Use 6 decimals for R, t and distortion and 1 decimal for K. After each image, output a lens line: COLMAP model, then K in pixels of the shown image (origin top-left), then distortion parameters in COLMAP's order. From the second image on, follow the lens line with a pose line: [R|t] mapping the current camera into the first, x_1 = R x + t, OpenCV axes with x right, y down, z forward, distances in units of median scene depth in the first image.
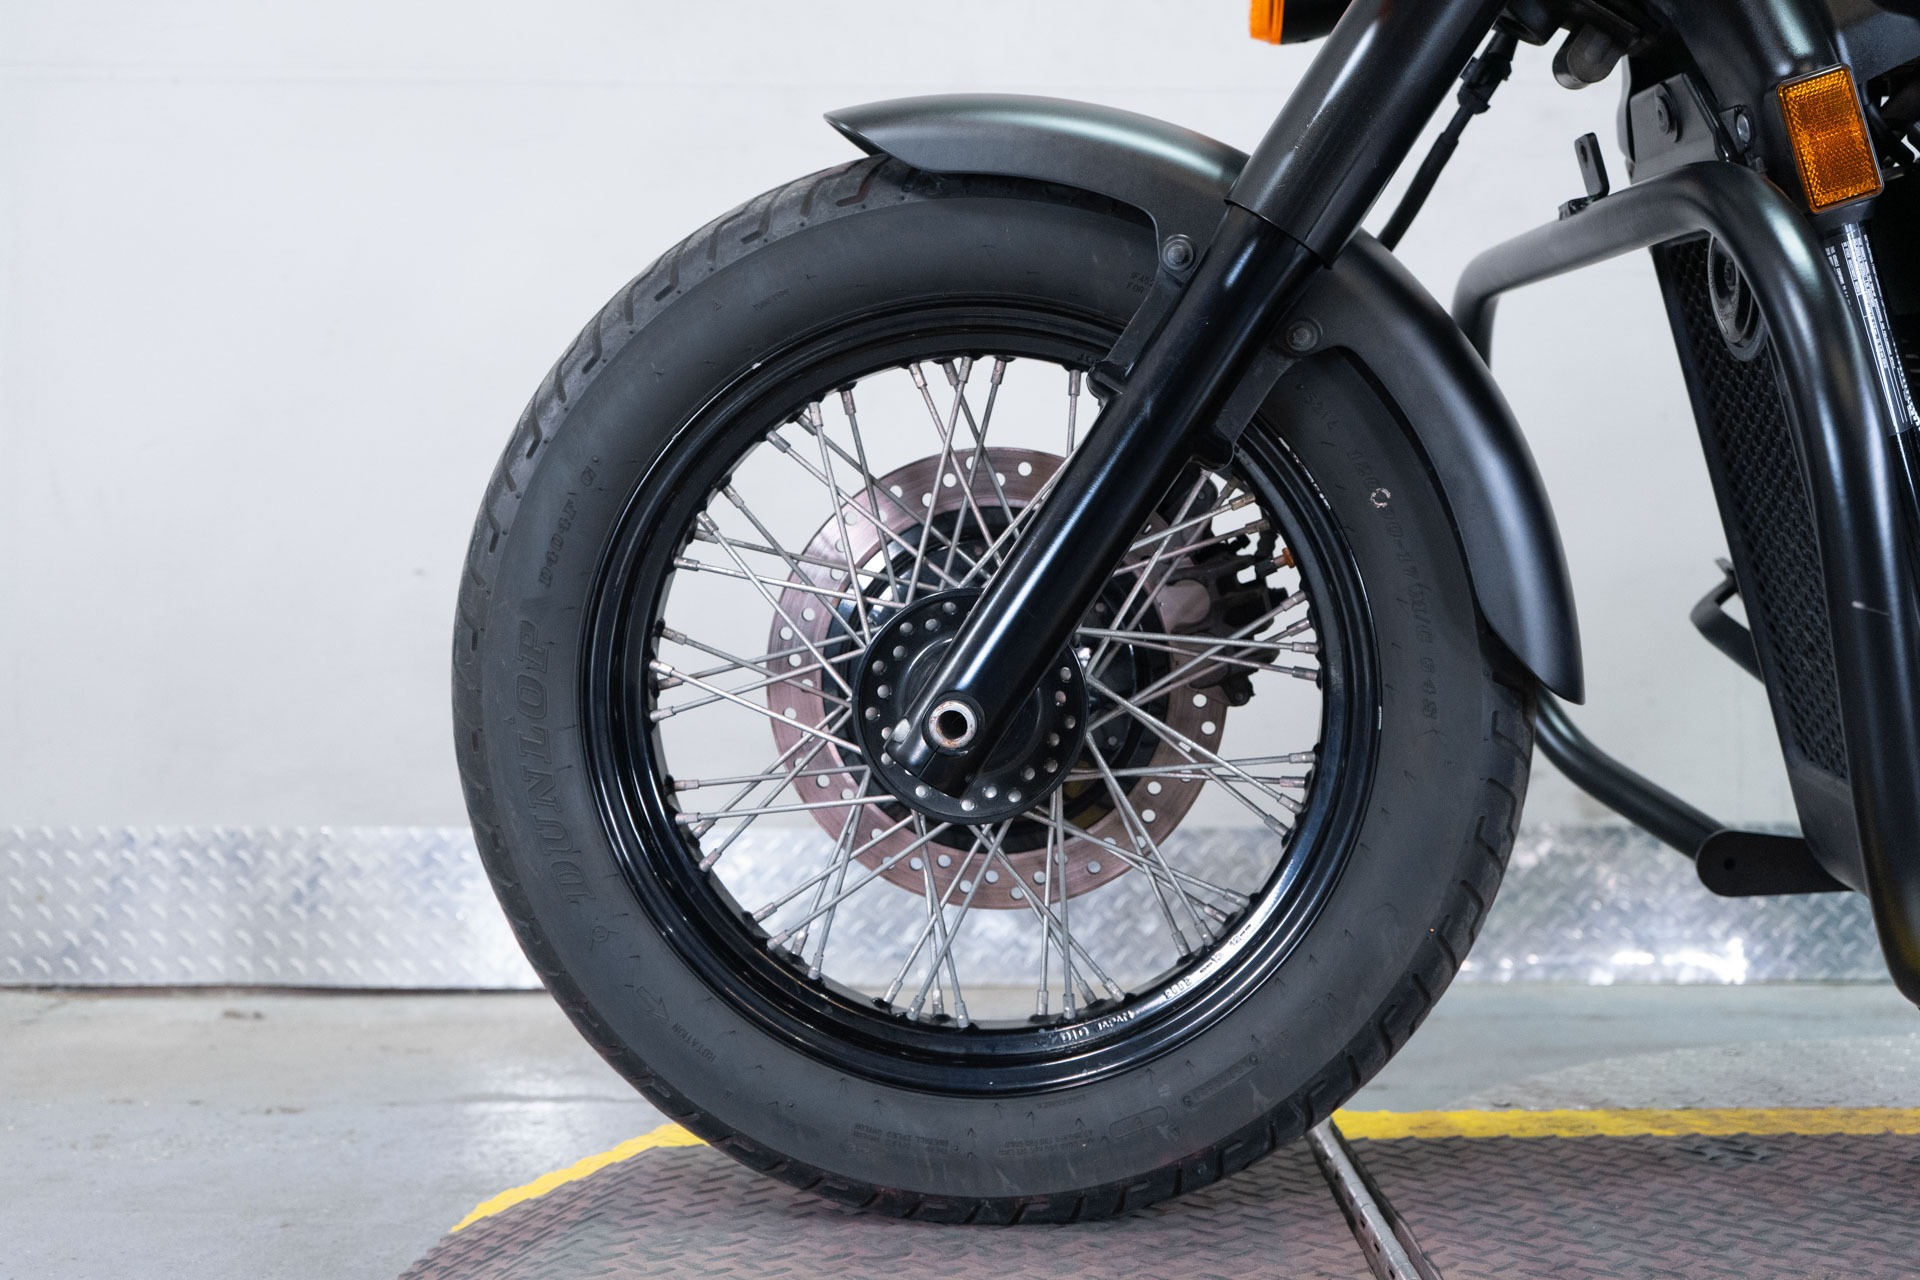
lens RADIAL K [[2142.8, 0, 953.0], [0, 2142.8, 628.9], [0, 0, 1]] dist [0.017130, 0.000000]
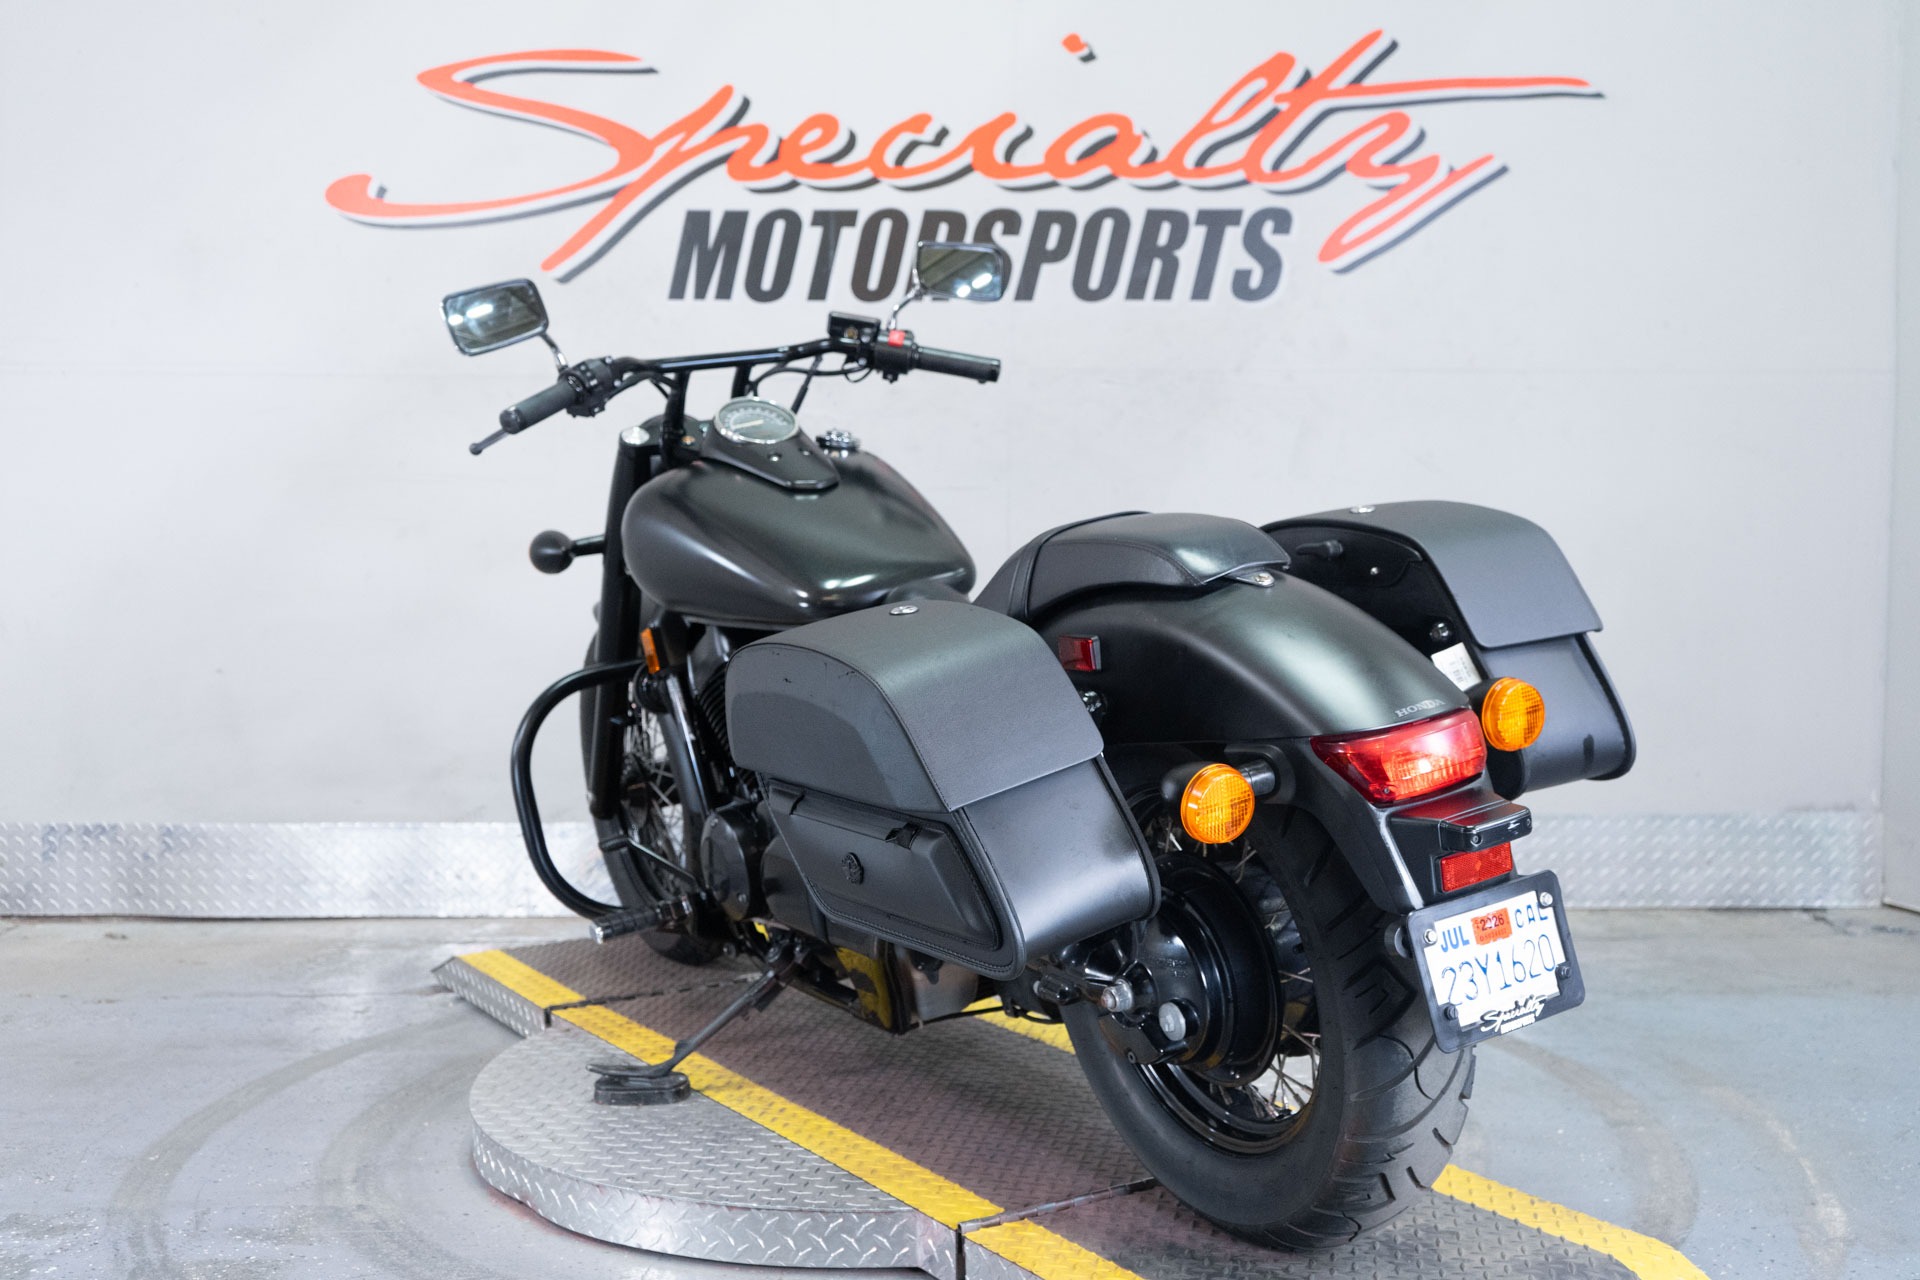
lens RADIAL K [[2075.9, 0, 972.5], [0, 2075.9, 639.7], [0, 0, 1]] dist [0.011998, 0.000000]
pose [[0.999936, -0.001590, -0.011166, 0.362412], [0.002550, 0.996250, 0.086484, -0.192928], [0.010986, -0.086507, 0.996191, -0.615125]]
